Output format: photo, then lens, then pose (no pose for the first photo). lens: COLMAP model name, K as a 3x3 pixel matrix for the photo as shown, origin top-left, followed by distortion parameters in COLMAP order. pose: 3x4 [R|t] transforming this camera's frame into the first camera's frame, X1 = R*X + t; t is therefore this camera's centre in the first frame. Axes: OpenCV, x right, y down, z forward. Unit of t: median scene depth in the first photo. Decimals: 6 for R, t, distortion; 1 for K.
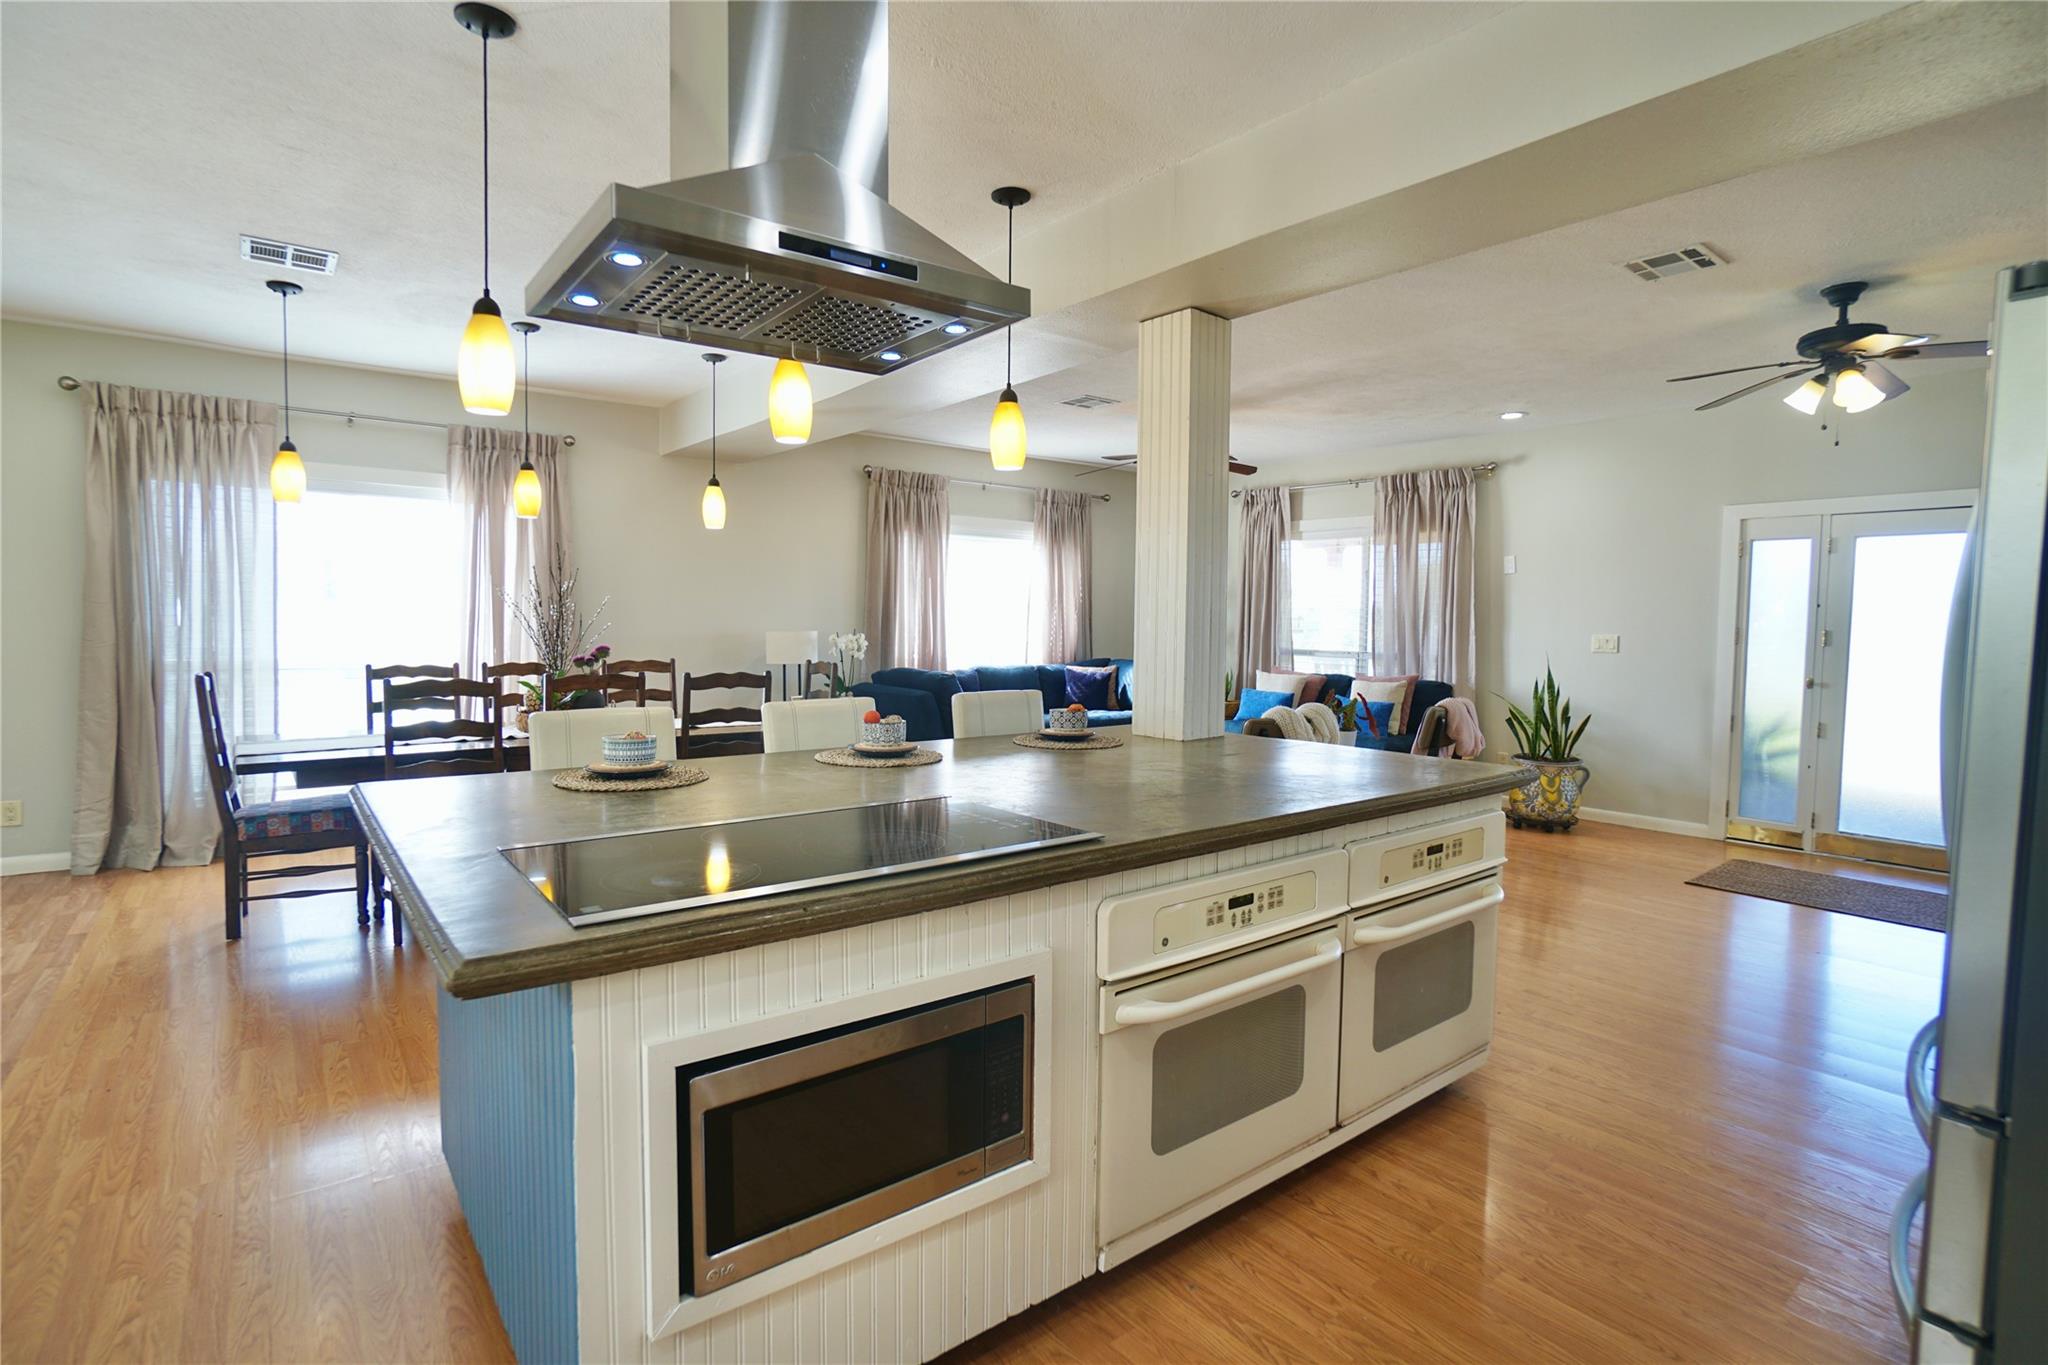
lens RADIAL K [[992.0, 0, 1020.7], [0, 992.0, 674.0], [0, 0, 1]] dist [-0.039786, 0.000201]
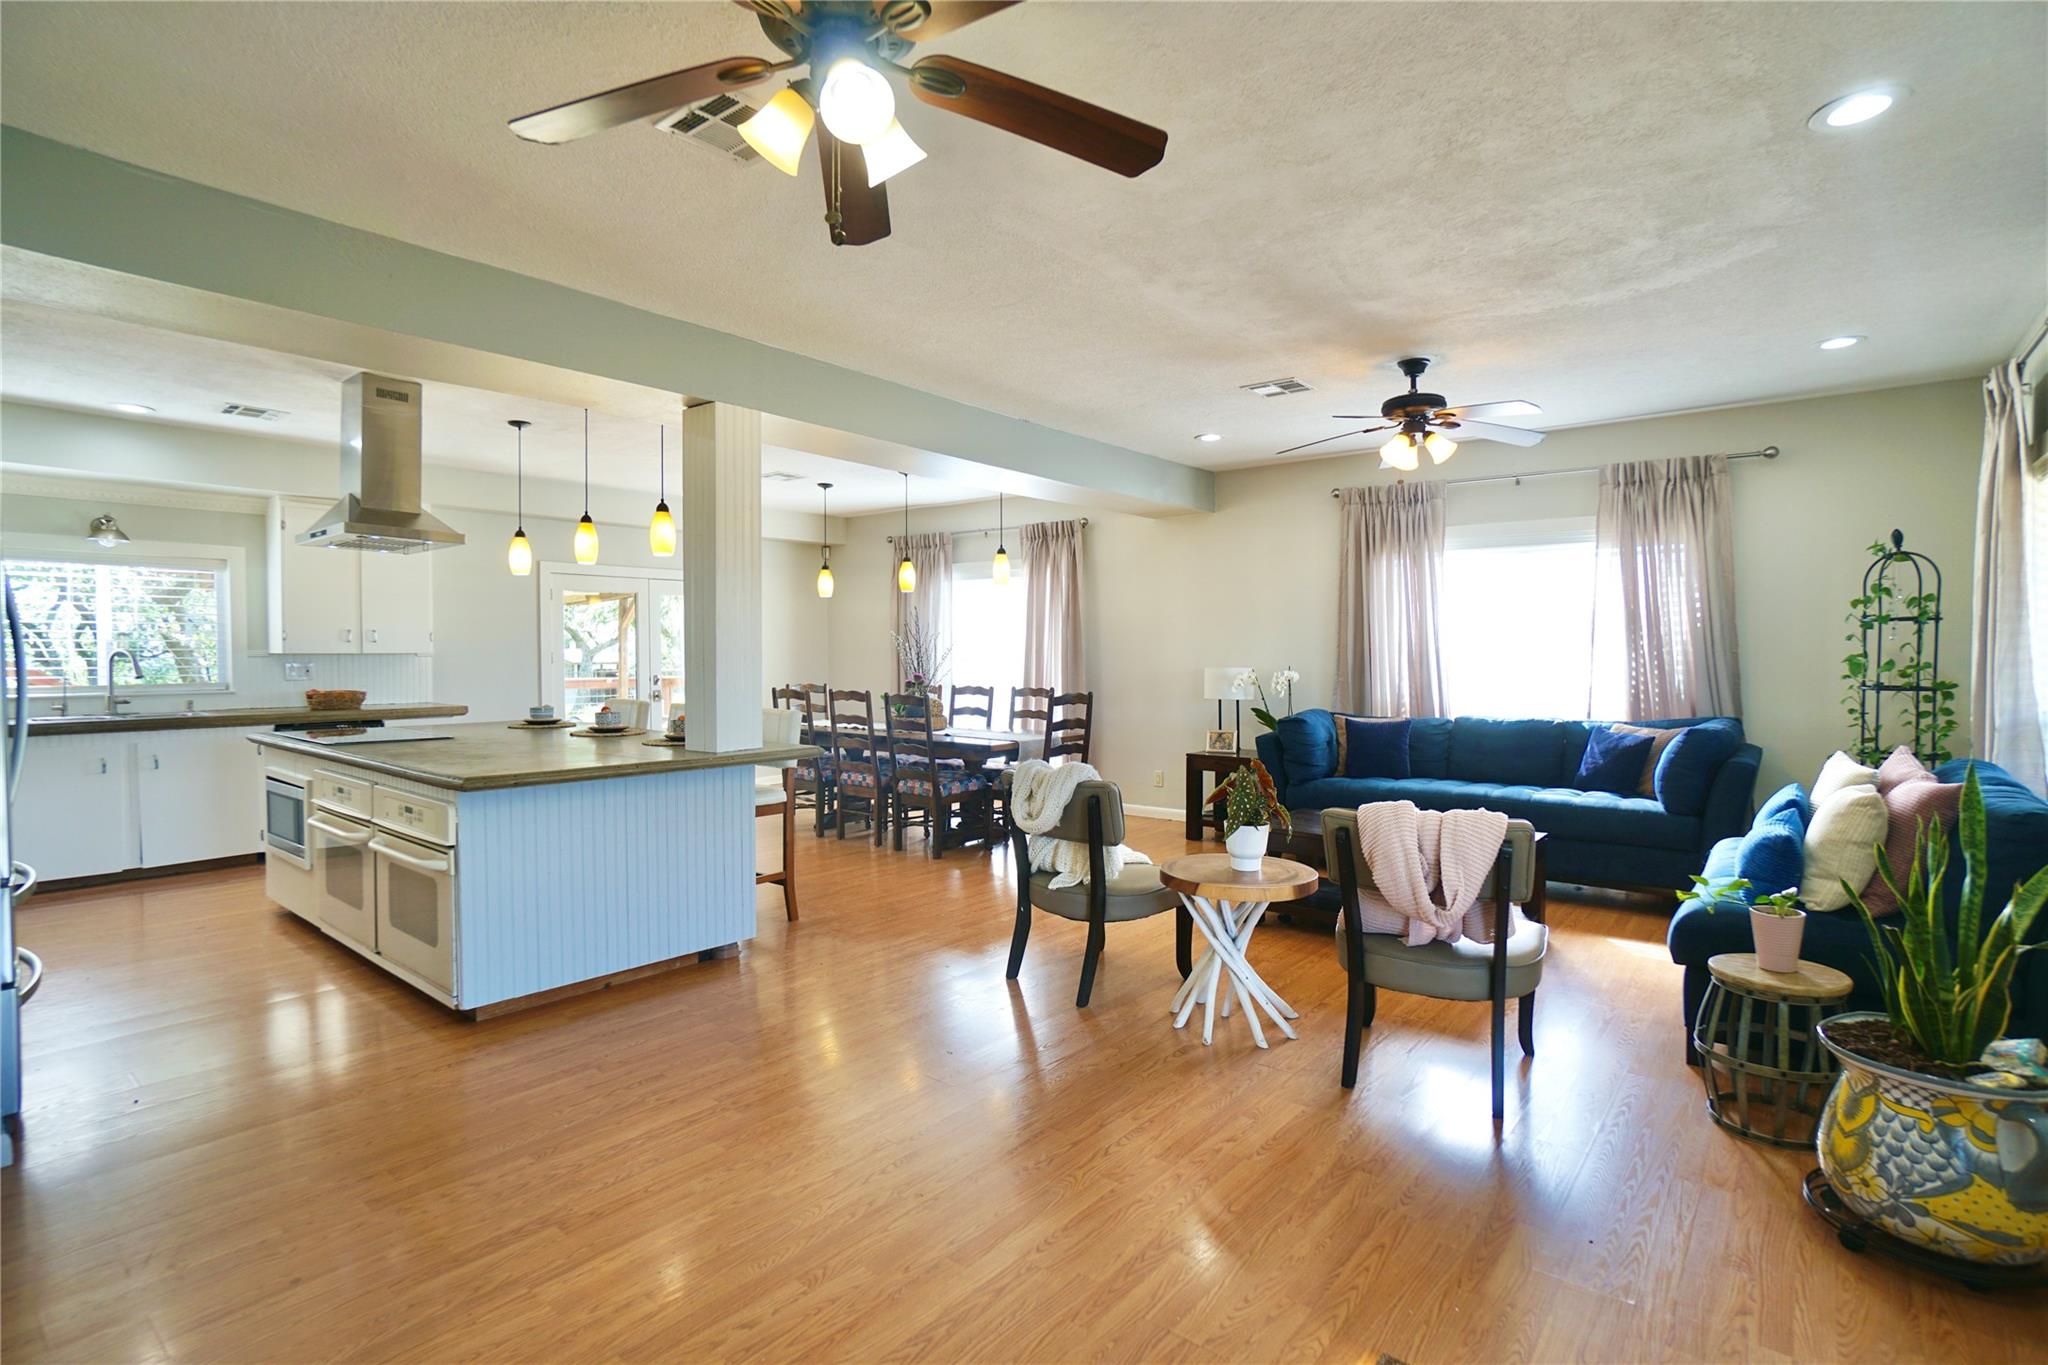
lens RADIAL K [[992.0, 0, 1020.7], [0, 992.0, 674.0], [0, 0, 1]] dist [-0.039786, 0.000201]
pose [[0.220166, 0.009716, -0.975414, 0.663563], [-0.054775, 0.998496, -0.002418, -0.019898], [0.973923, 0.053960, 0.220367, 0.512453]]
